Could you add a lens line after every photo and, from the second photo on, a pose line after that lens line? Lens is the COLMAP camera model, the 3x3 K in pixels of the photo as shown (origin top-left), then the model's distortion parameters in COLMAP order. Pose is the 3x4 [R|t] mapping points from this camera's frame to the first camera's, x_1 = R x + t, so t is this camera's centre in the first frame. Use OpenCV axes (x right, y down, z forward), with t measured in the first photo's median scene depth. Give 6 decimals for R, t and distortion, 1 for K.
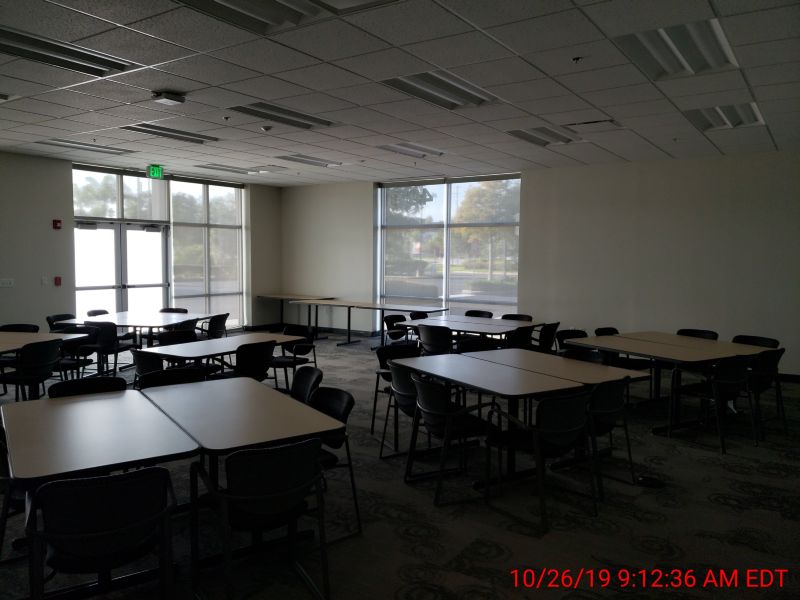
lens RADIAL K [[610.5, 0, 398.9], [0, 610.5, 291.6], [0, 0, 1]] dist [0.010189, 0.002648]
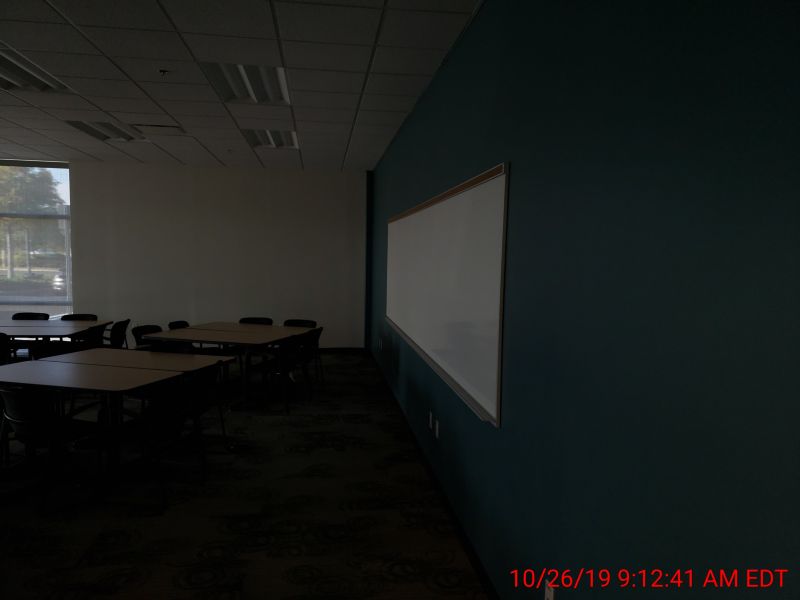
lens RADIAL K [[619.4, 0, 400.0], [0, 619.4, 300.0], [0, 0, 1]] dist [0.060095, -0.048027]
pose [[0.733819, -0.044519, 0.677884, -0.126820], [0.029153, 0.998995, 0.034049, -0.004403], [-0.678719, -0.005223, 0.734380, -0.068017]]
